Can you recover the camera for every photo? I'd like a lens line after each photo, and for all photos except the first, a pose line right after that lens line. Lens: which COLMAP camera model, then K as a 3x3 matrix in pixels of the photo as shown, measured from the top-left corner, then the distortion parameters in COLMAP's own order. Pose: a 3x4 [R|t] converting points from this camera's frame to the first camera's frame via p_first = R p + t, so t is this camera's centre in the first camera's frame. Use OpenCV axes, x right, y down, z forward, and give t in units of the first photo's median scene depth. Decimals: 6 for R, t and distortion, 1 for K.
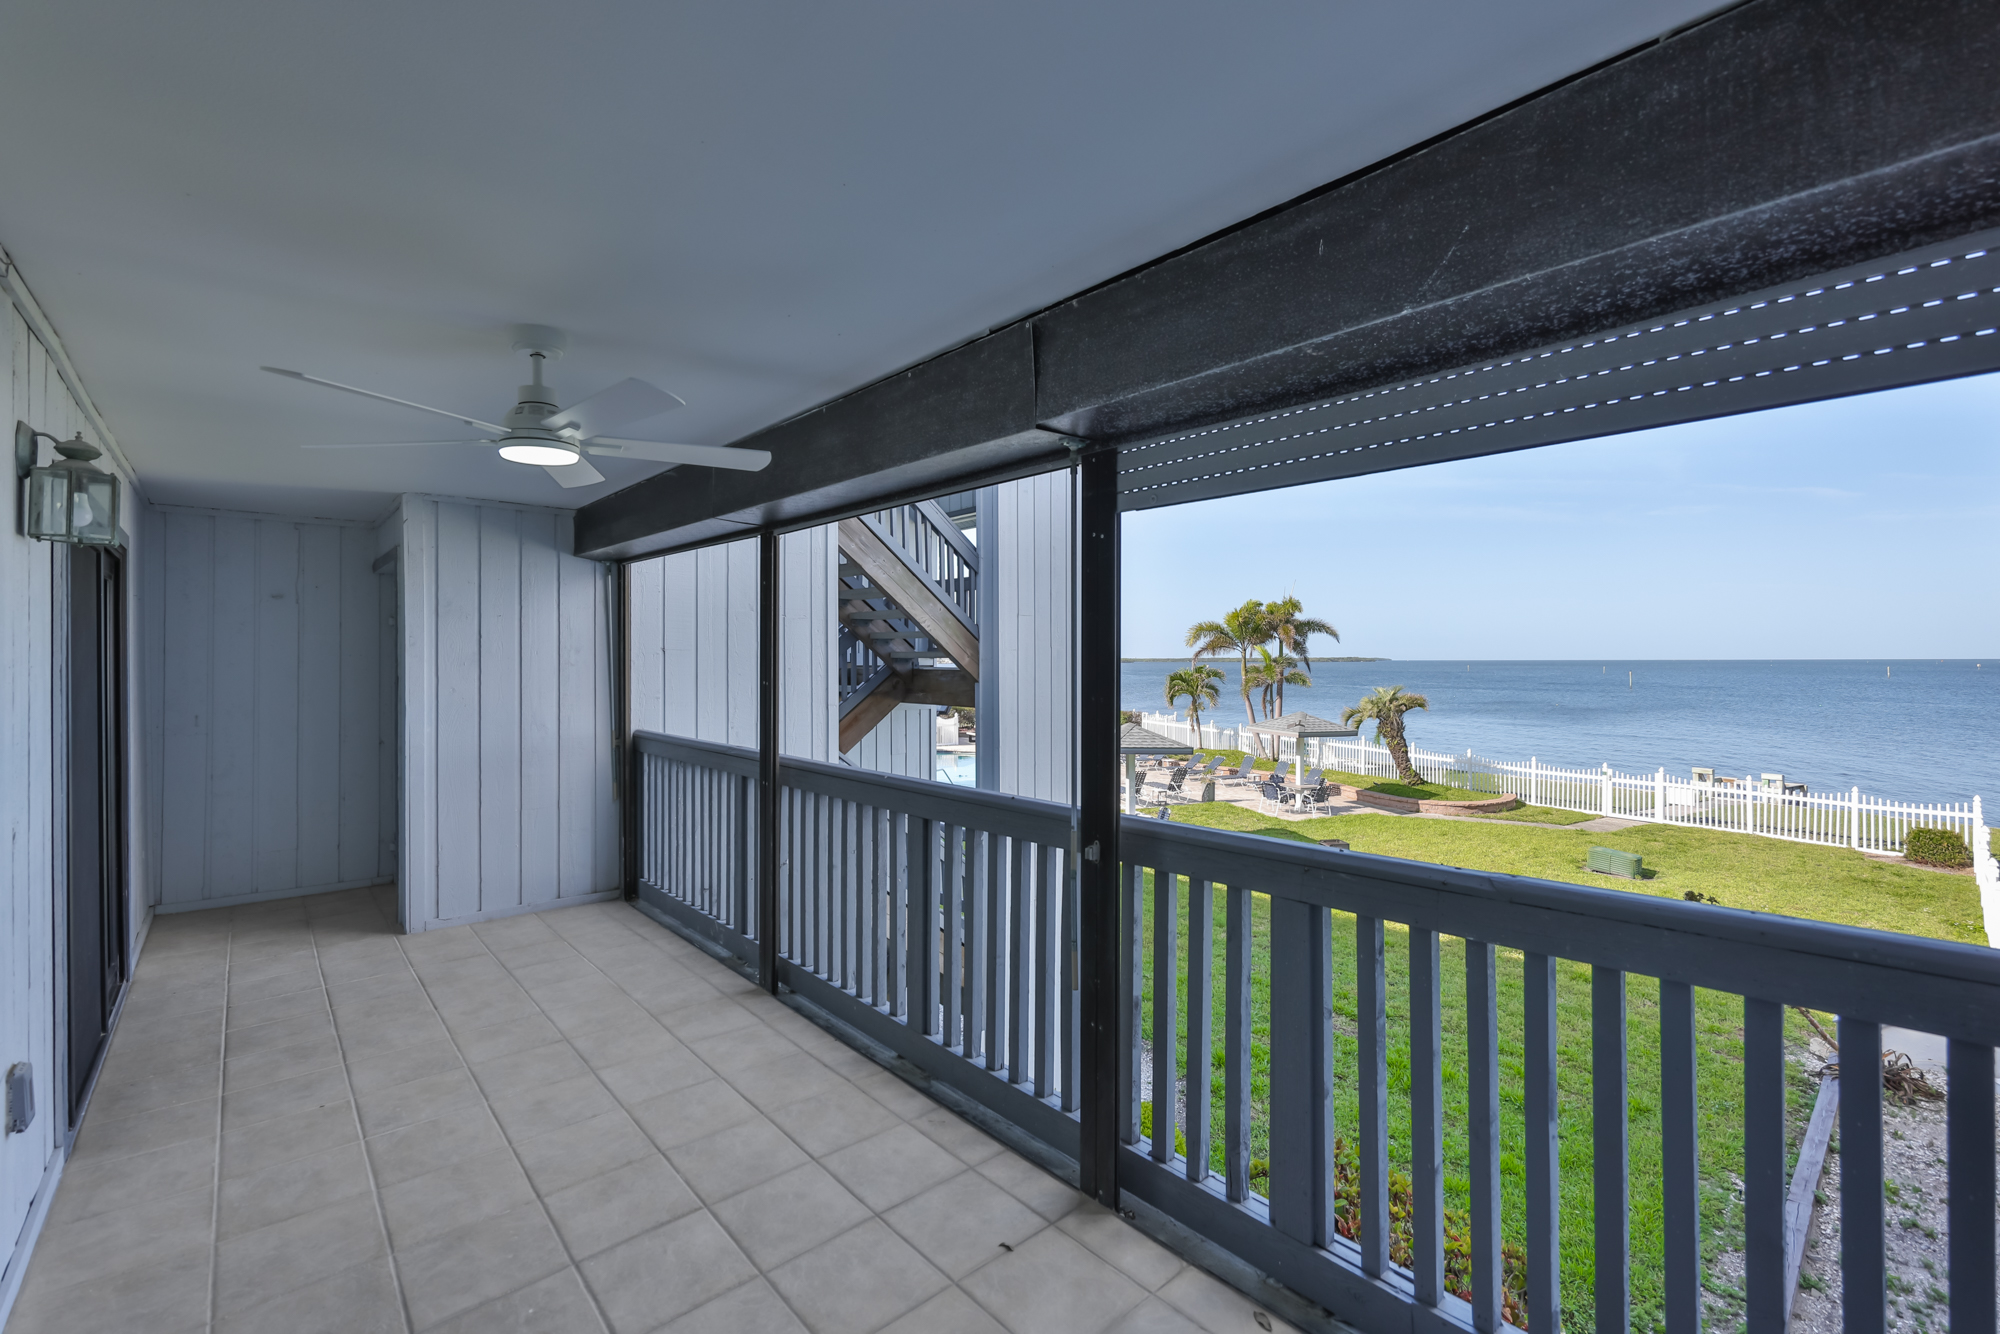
lens RADIAL K [[847.1, 0, 995.7], [0, 847.1, 654.0], [0, 0, 1]] dist [-0.012839, 0.001424]
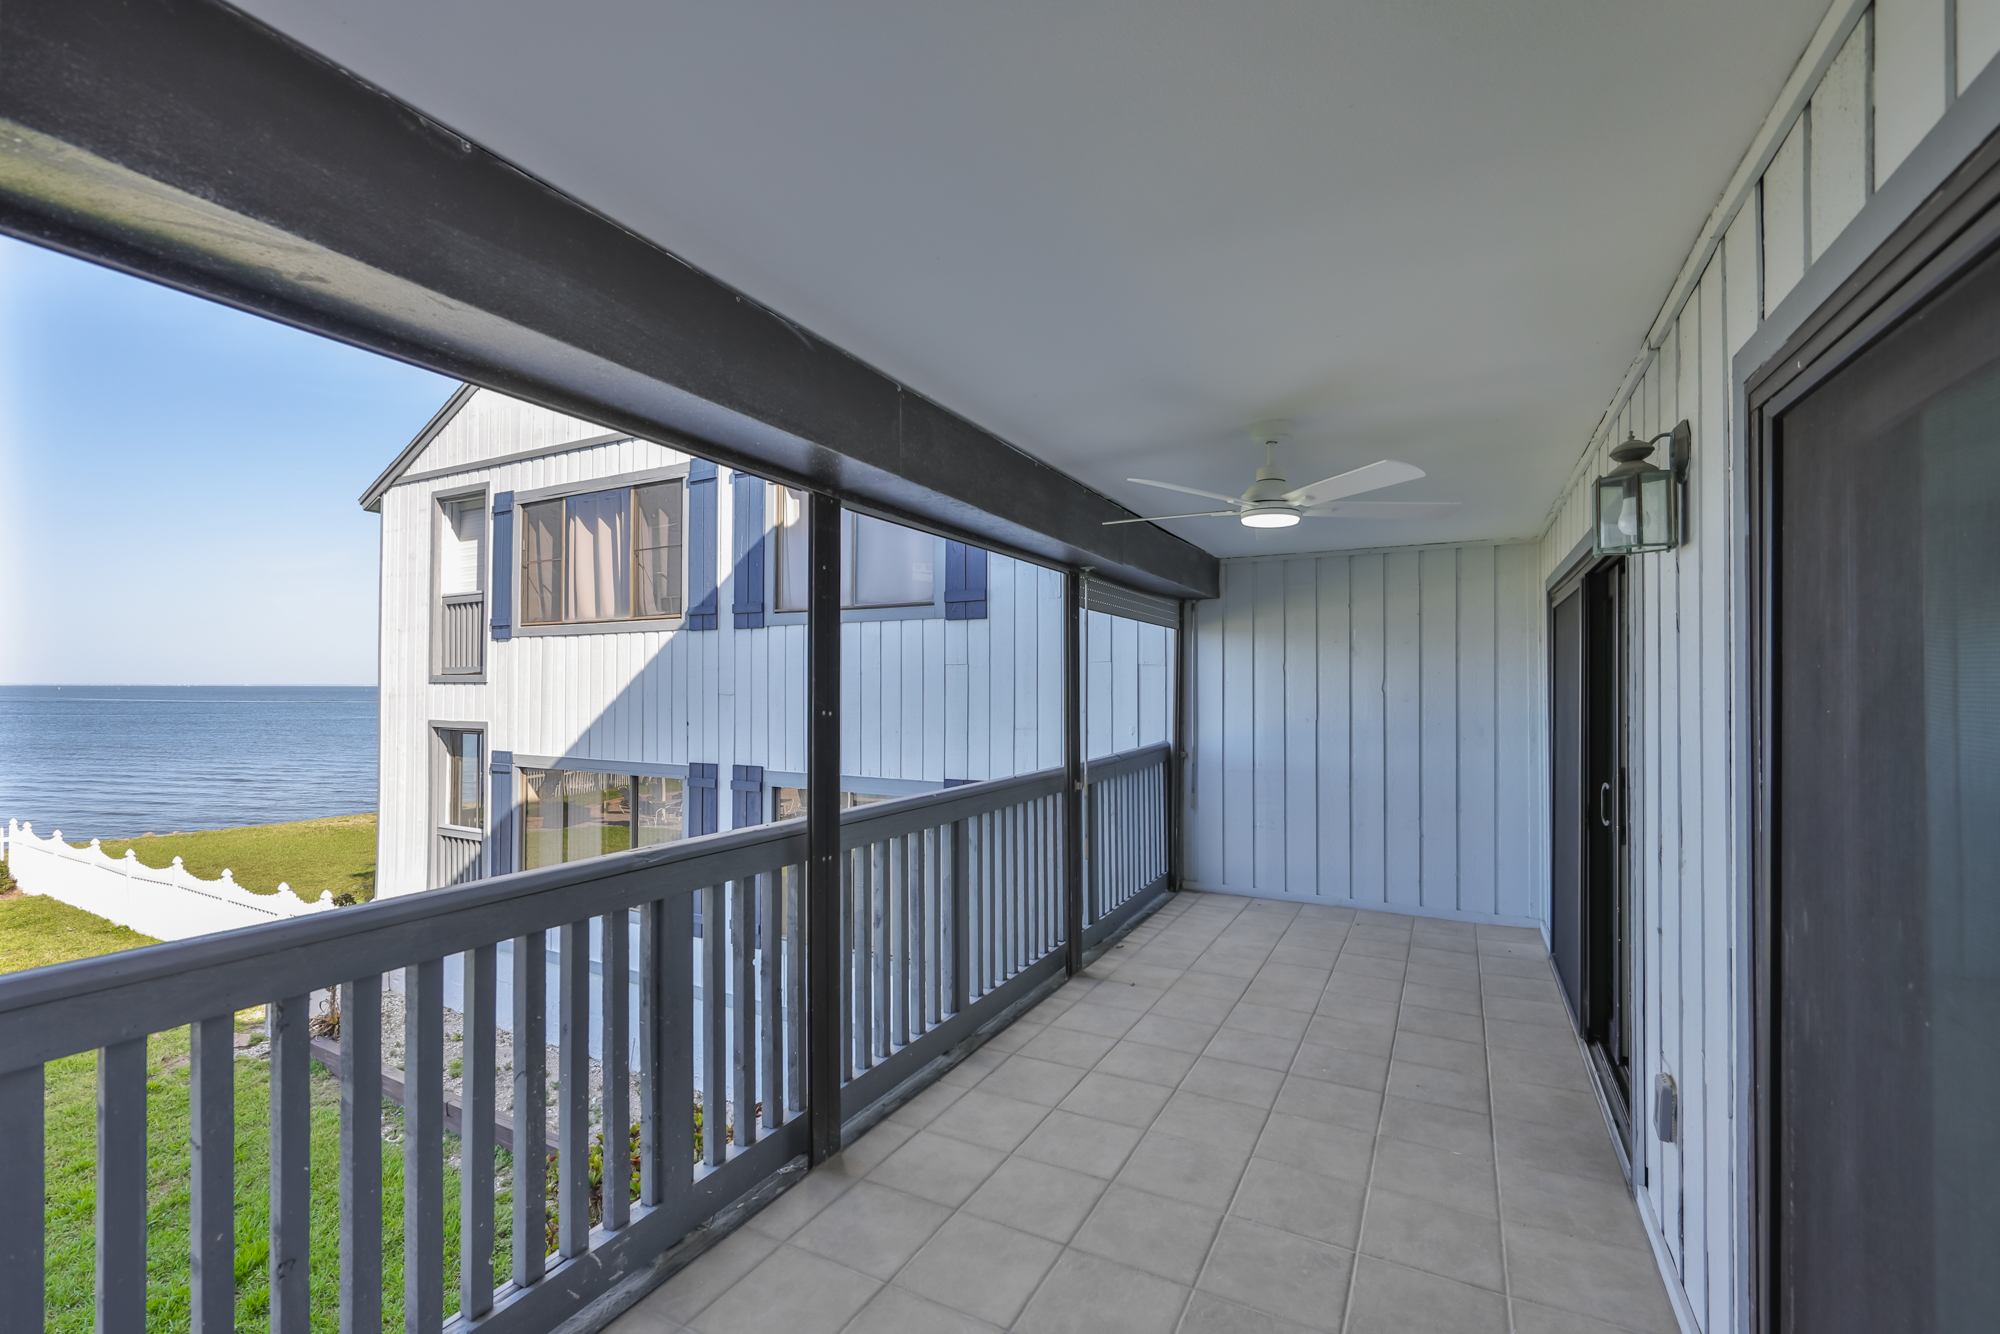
lens RADIAL K [[847.1, 0, 994.6], [0, 847.1, 680.4], [0, 0, 1]] dist [-0.012839, 0.001424]
pose [[-0.336502, 0.006150, 0.941663, -1.327020], [-0.002472, 0.999969, -0.007414, 0.014247], [-0.941679, -0.004823, -0.336477, 1.511267]]
